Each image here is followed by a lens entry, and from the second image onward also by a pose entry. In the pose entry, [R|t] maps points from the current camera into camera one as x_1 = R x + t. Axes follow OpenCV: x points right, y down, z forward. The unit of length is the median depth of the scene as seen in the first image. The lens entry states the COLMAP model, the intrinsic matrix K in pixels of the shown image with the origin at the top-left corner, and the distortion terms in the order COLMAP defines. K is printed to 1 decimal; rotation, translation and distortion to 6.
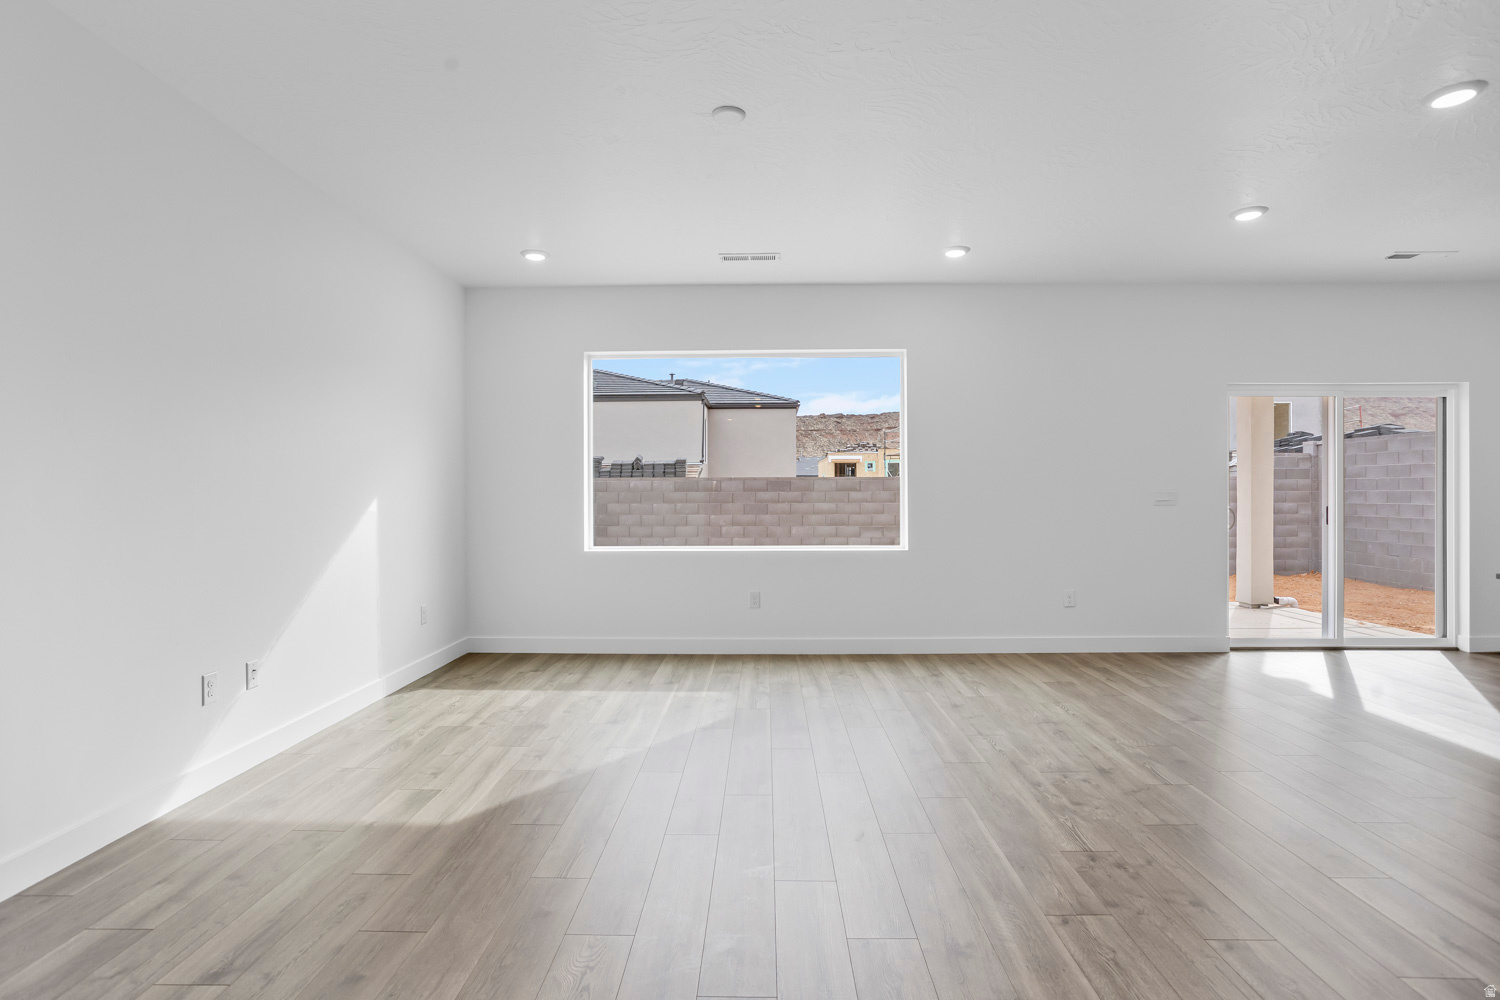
lens RADIAL K [[756.0, 0, 747.9], [0, 756.0, 495.0], [0, 0, 1]] dist [-0.064758, 0.047573]
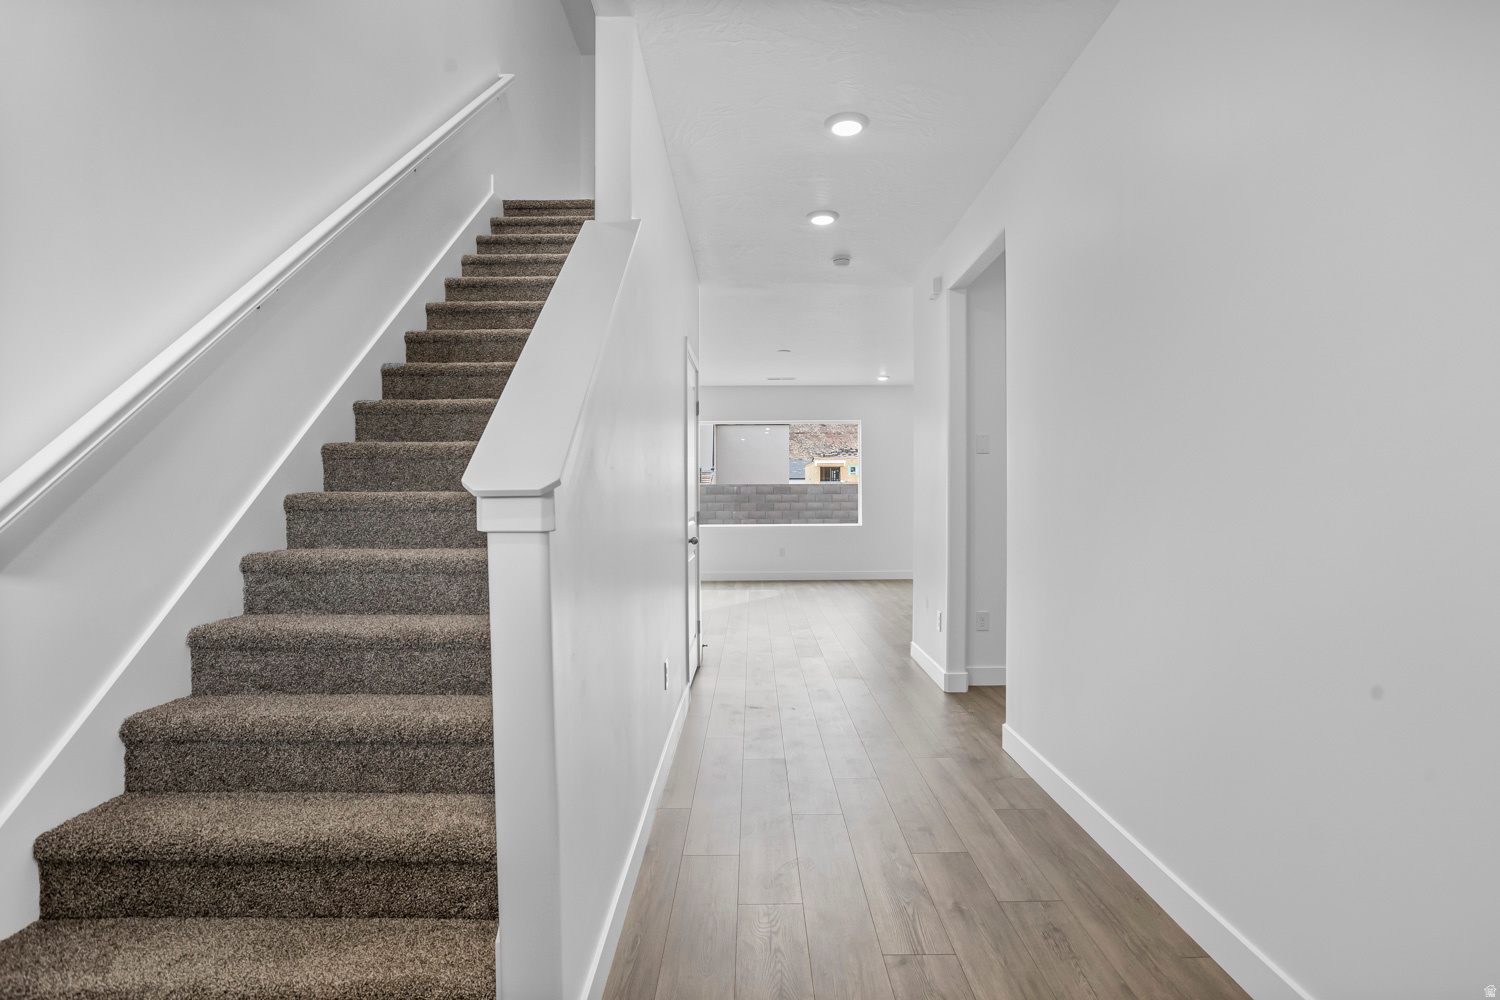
lens RADIAL K [[756.0, 0, 747.9], [0, 756.0, 495.0], [0, 0, 1]] dist [-0.064758, 0.047573]
pose [[0.999806, -0.003123, 0.019438, -0.047789], [0.003174, 0.999992, -0.002579, 0.000133], [-0.019429, 0.002640, 0.999808, -0.380476]]
